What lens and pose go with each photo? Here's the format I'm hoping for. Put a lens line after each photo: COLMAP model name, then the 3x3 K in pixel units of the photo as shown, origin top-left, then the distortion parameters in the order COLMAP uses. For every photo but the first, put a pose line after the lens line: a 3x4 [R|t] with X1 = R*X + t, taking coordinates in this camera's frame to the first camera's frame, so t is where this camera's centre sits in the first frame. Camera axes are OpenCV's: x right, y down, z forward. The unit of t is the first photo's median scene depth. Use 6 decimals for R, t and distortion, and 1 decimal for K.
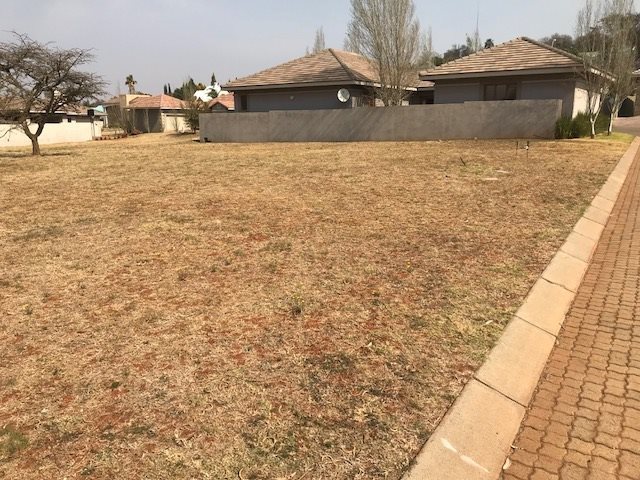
lens RADIAL K [[525.9, 0, 318.8], [0, 525.9, 238.5], [0, 0, 1]] dist [0.047417, -0.059436]
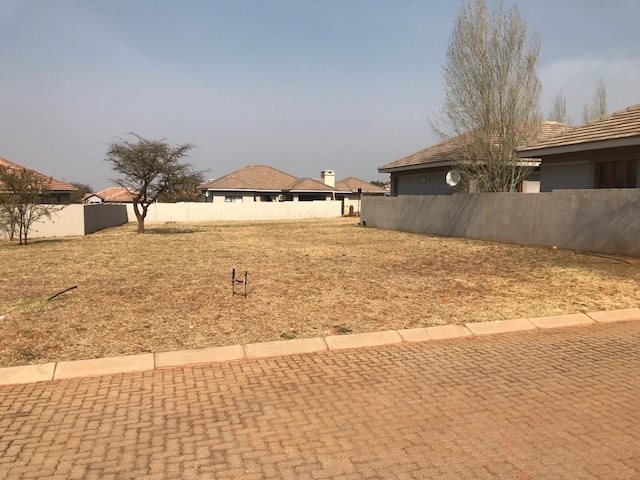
lens RADIAL K [[525.9, 0, 318.8], [0, 525.9, 238.5], [0, 0, 1]] dist [0.047417, -0.059436]
pose [[0.752492, 0.069181, -0.654958, 1.910762], [-0.157346, 0.984554, -0.076781, -0.418916], [0.639530, 0.160832, 0.751755, 1.361753]]
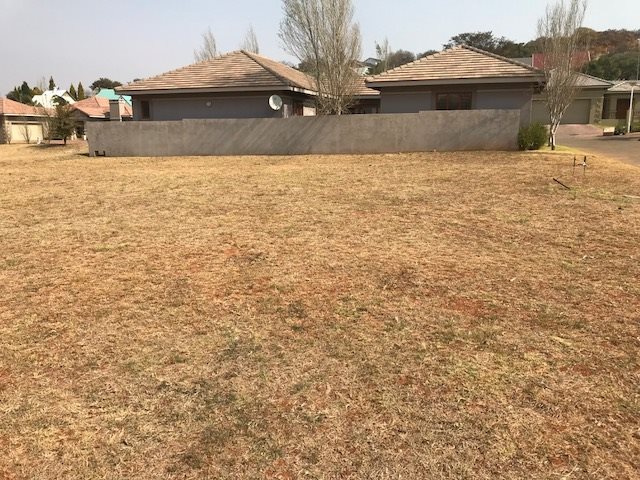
lens RADIAL K [[525.9, 0, 318.8], [0, 525.9, 238.5], [0, 0, 1]] dist [0.047417, -0.059436]
pose [[0.962894, -0.053430, 0.264537, -0.591401], [0.057752, 0.998294, -0.008582, -0.151339], [-0.263627, 0.023541, 0.964337, 0.632694]]
